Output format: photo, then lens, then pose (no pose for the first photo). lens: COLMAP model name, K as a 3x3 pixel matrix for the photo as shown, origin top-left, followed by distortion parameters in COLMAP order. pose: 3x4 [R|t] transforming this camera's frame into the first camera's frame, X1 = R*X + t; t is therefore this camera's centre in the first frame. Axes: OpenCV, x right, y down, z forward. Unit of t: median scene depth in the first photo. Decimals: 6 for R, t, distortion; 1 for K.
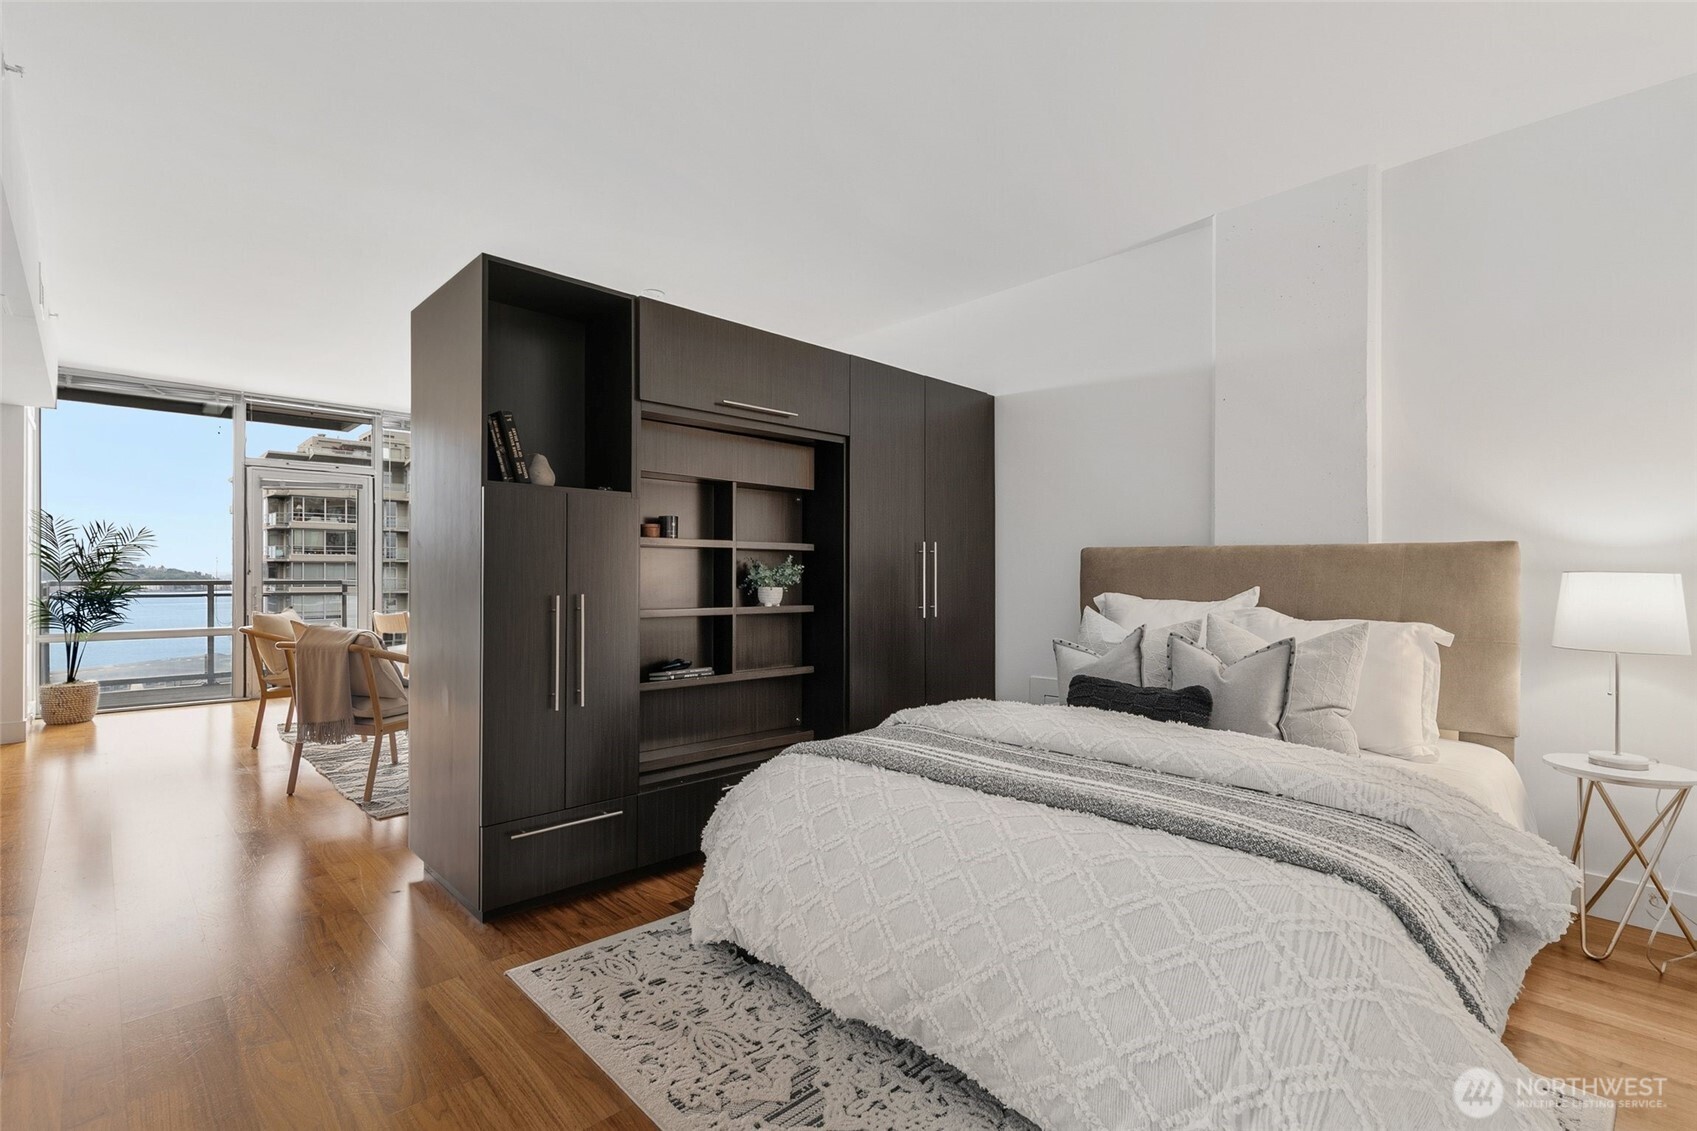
lens RADIAL K [[774.1, 0, 852.9], [0, 774.1, 574.3], [0, 0, 1]] dist [-0.000475, 0.000009]
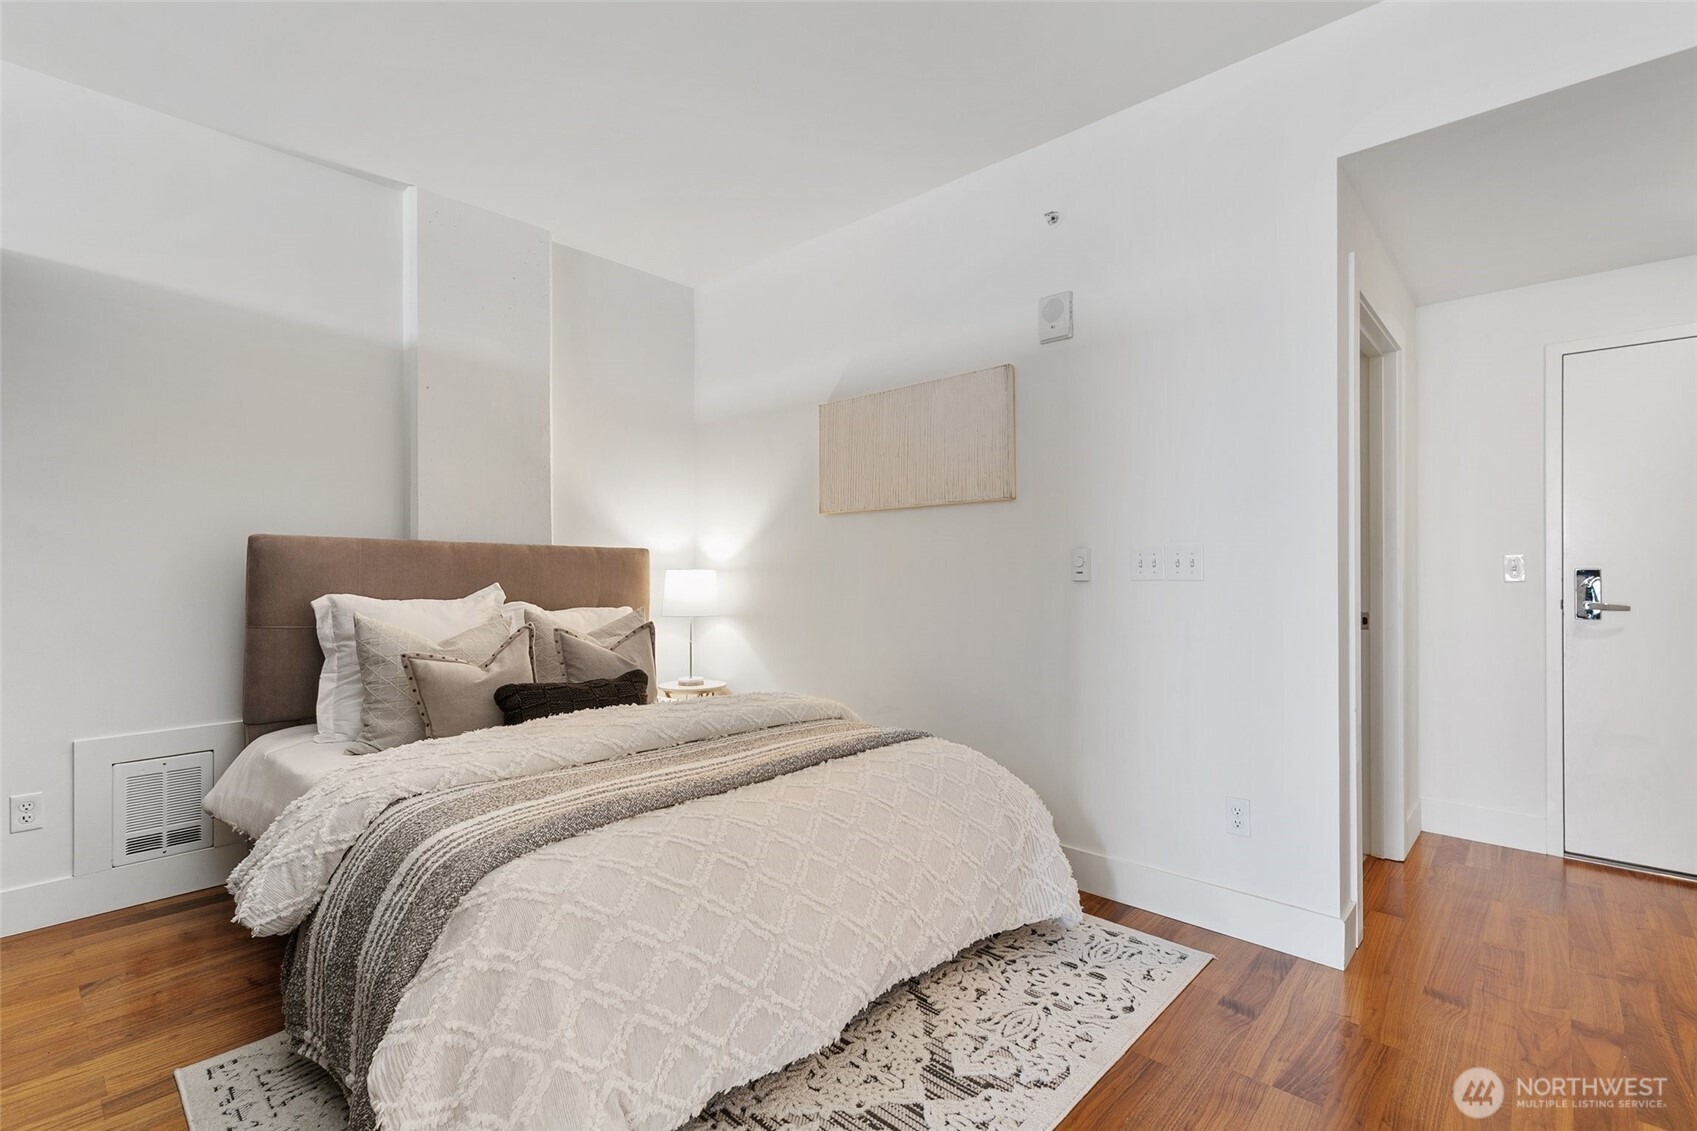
lens RADIAL K [[768.9, 0, 845.8], [0, 768.9, 571.3], [0, 0, 1]] dist [0.007812, 0.000562]
pose [[-0.047331, -0.006543, 0.998858, -0.665868], [-0.007972, 0.999949, 0.006173, -0.011832], [-0.998847, -0.007671, -0.047381, 0.698424]]
